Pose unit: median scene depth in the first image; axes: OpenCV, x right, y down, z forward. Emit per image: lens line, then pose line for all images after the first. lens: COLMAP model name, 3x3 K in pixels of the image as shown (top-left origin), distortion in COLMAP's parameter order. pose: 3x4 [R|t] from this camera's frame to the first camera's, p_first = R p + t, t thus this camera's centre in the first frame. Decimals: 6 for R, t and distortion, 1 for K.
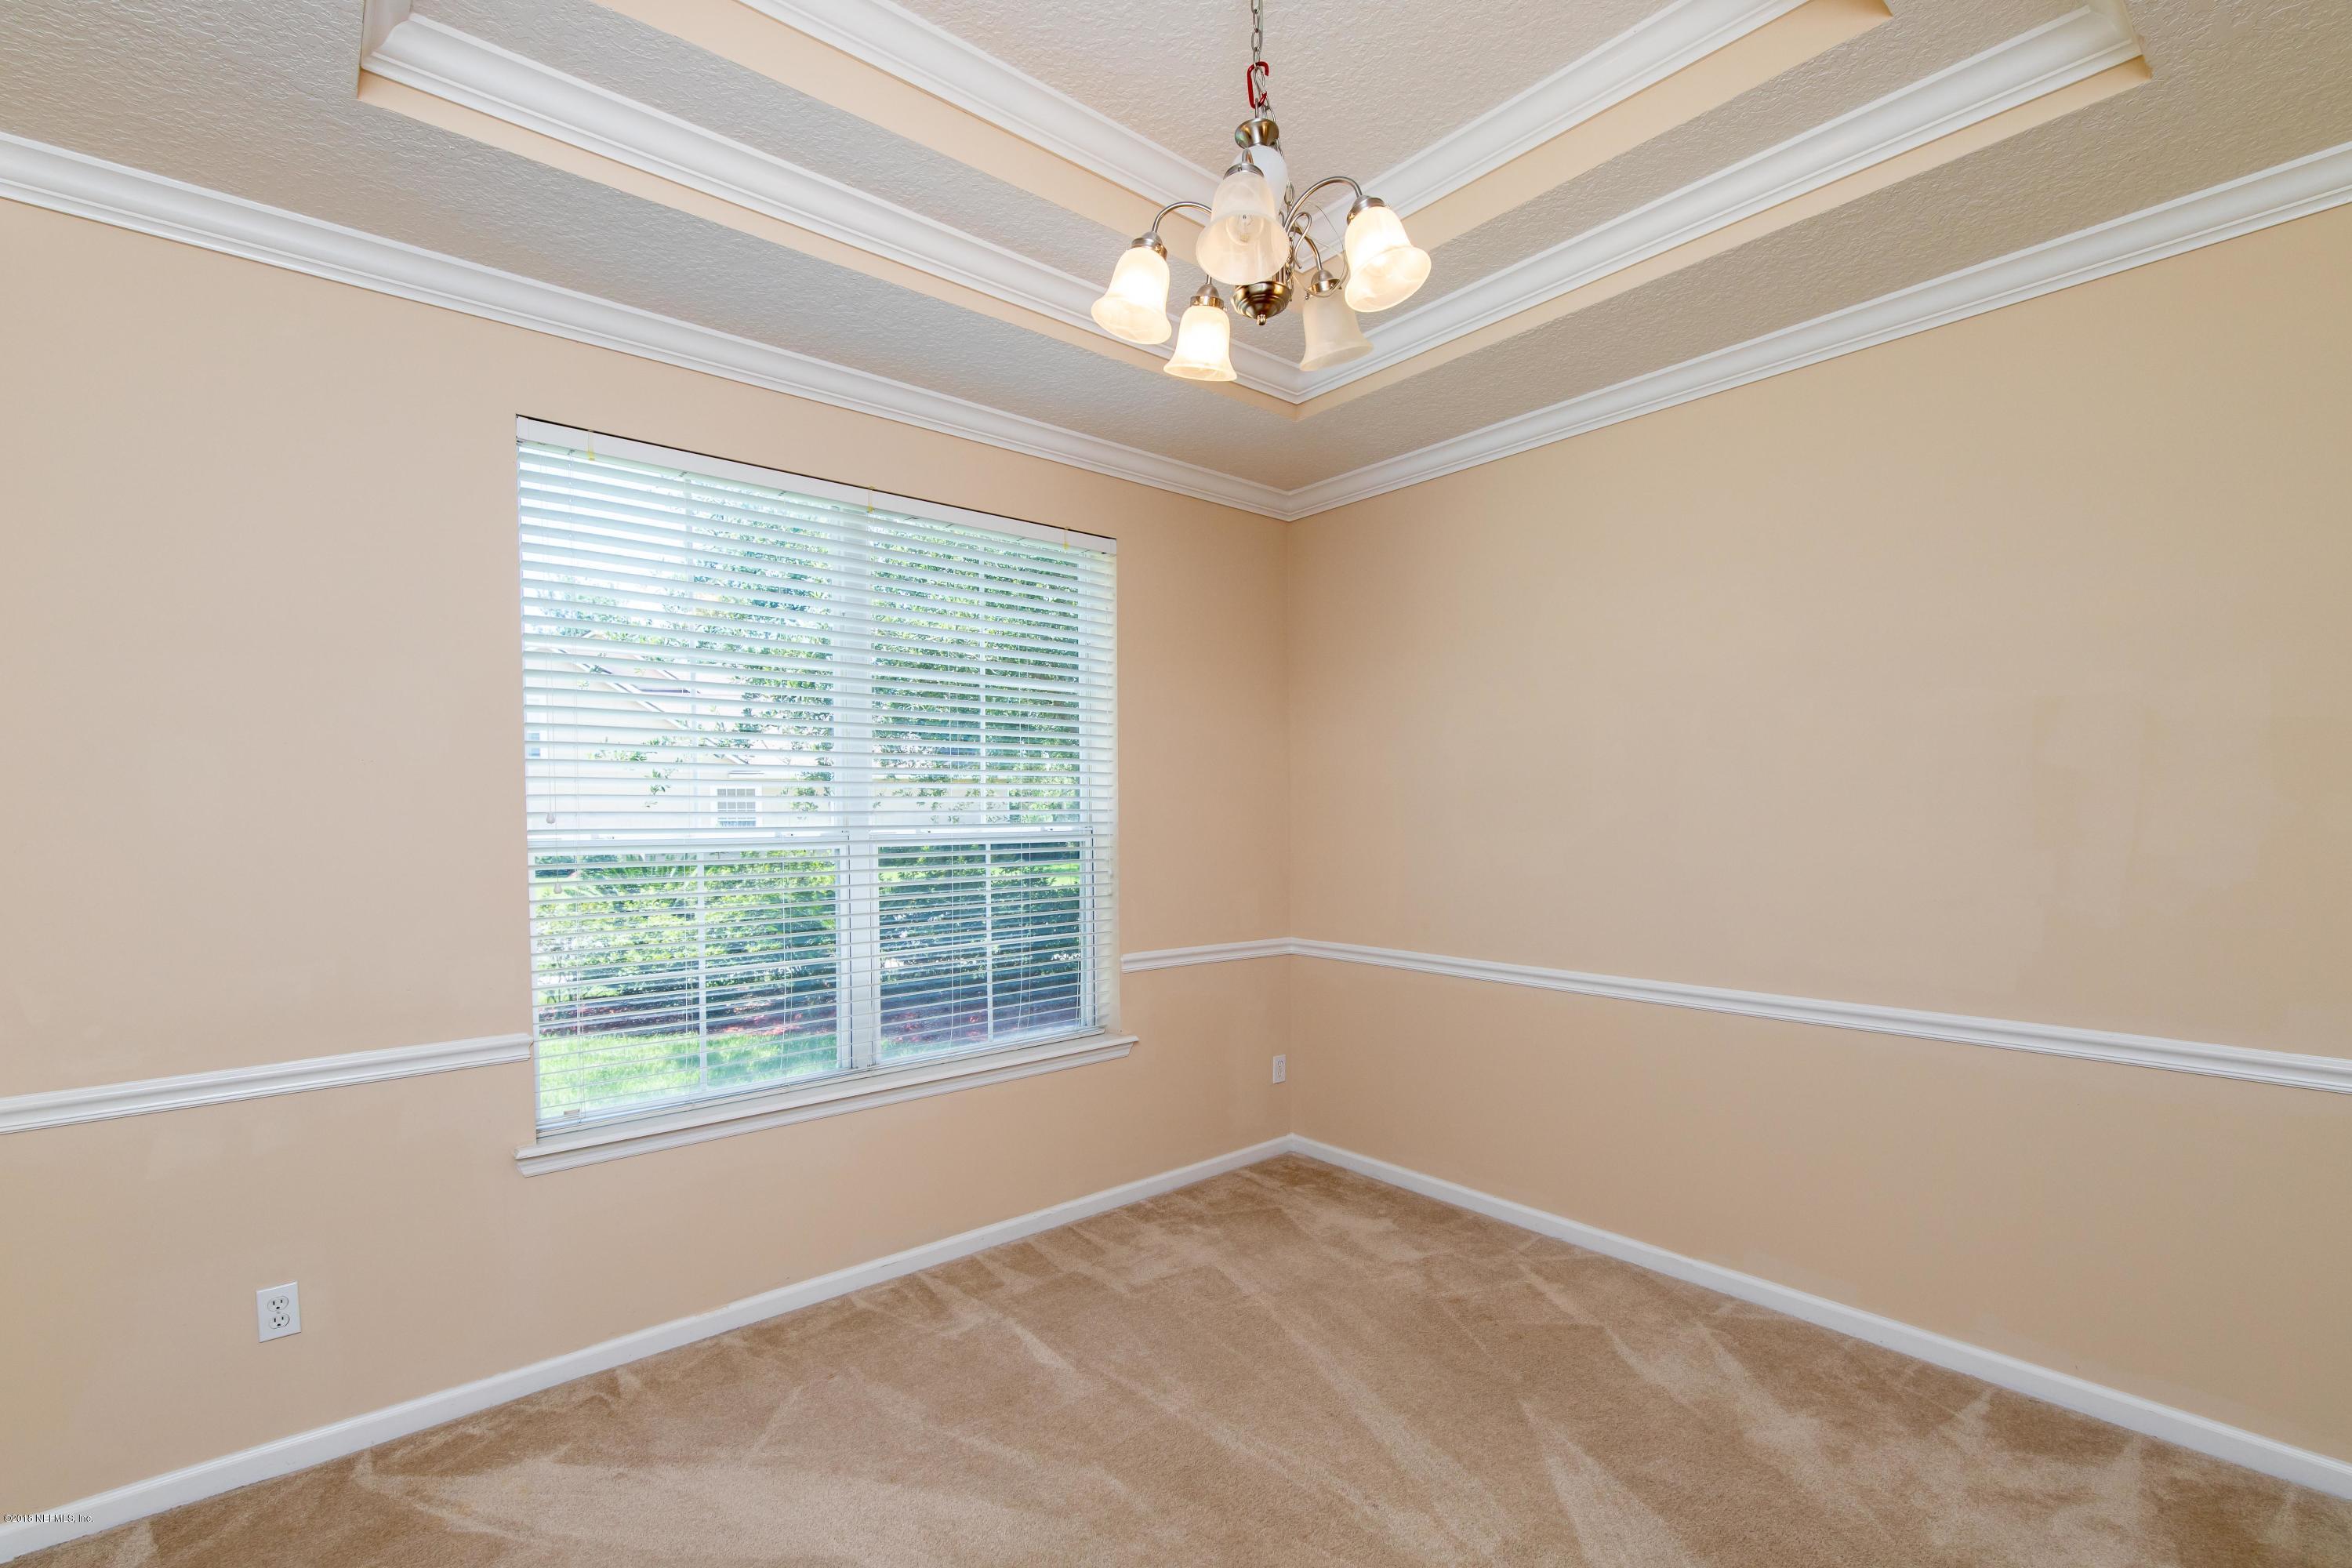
lens RADIAL K [[1037.0, 0, 1181.5], [0, 1037.0, 862.0], [0, 0, 1]] dist [0.002880, 0.000137]
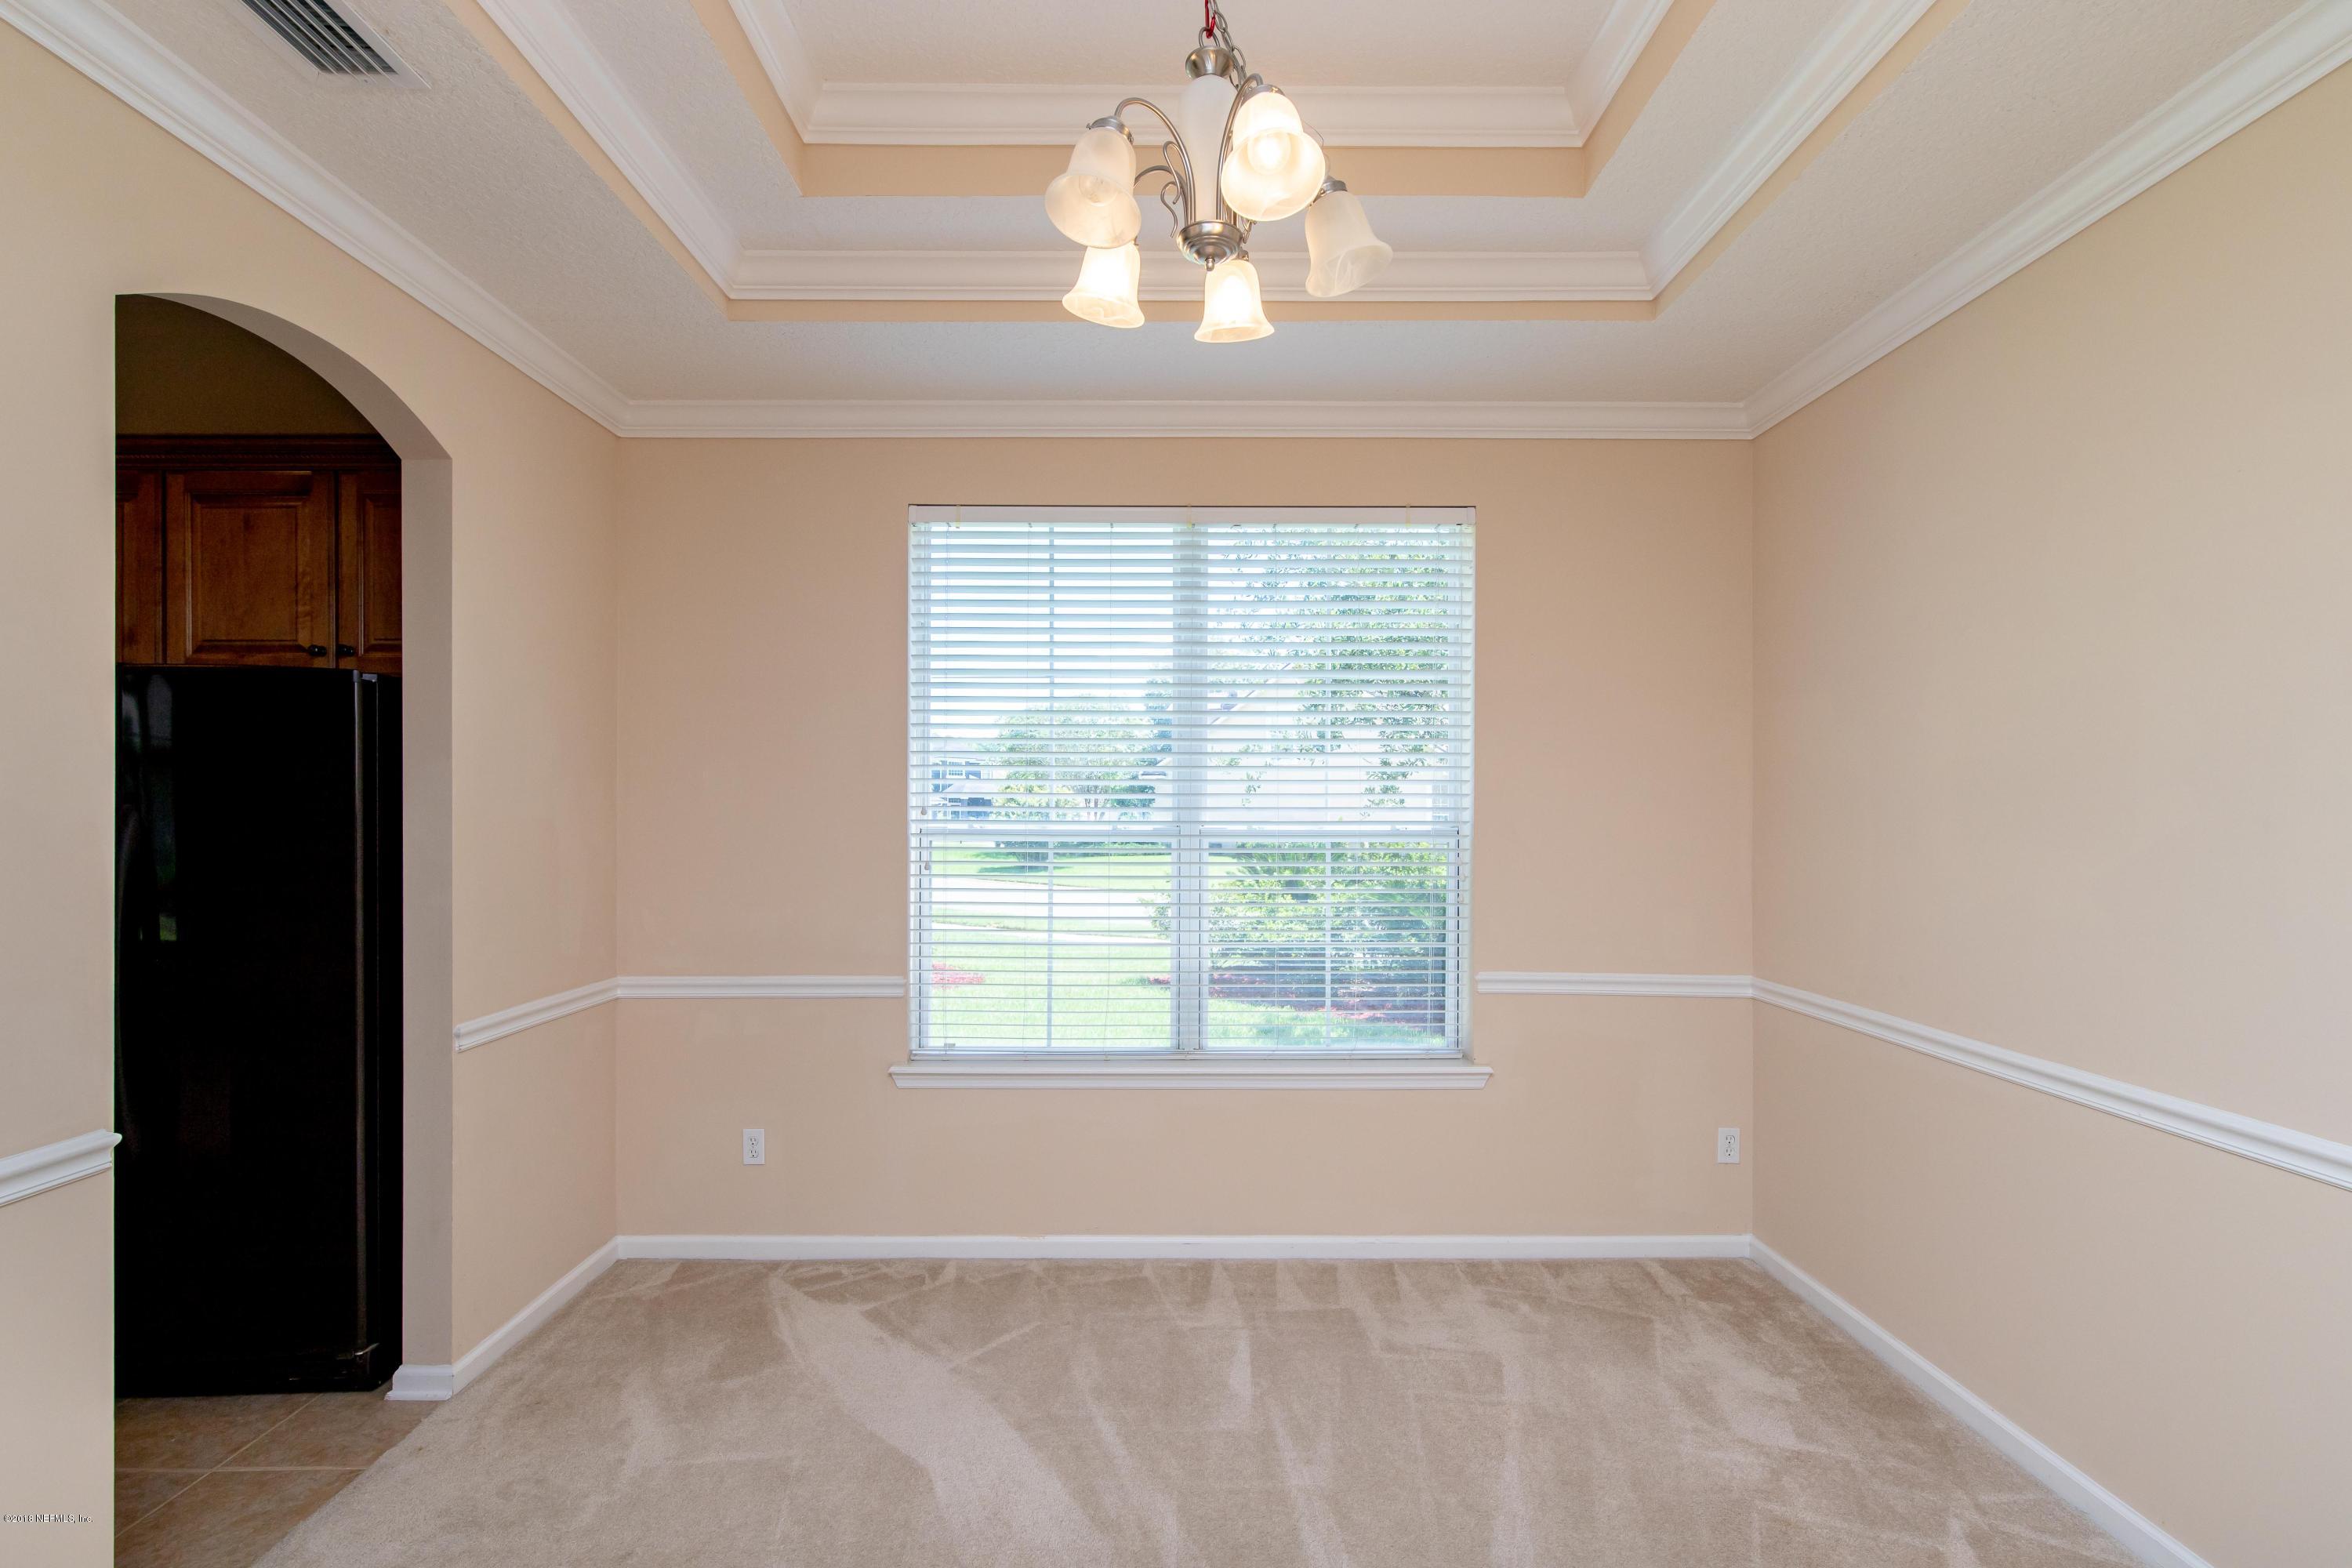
lens RADIAL K [[1035.9, 0, 1181.4], [0, 1035.9, 823.1], [0, 0, 1]] dist [0.000290, -0.000312]
pose [[0.758648, 0.012499, -0.651380, 0.377886], [-0.038237, 0.998947, -0.025365, -0.005610], [0.650377, 0.044150, 0.758327, 0.190074]]
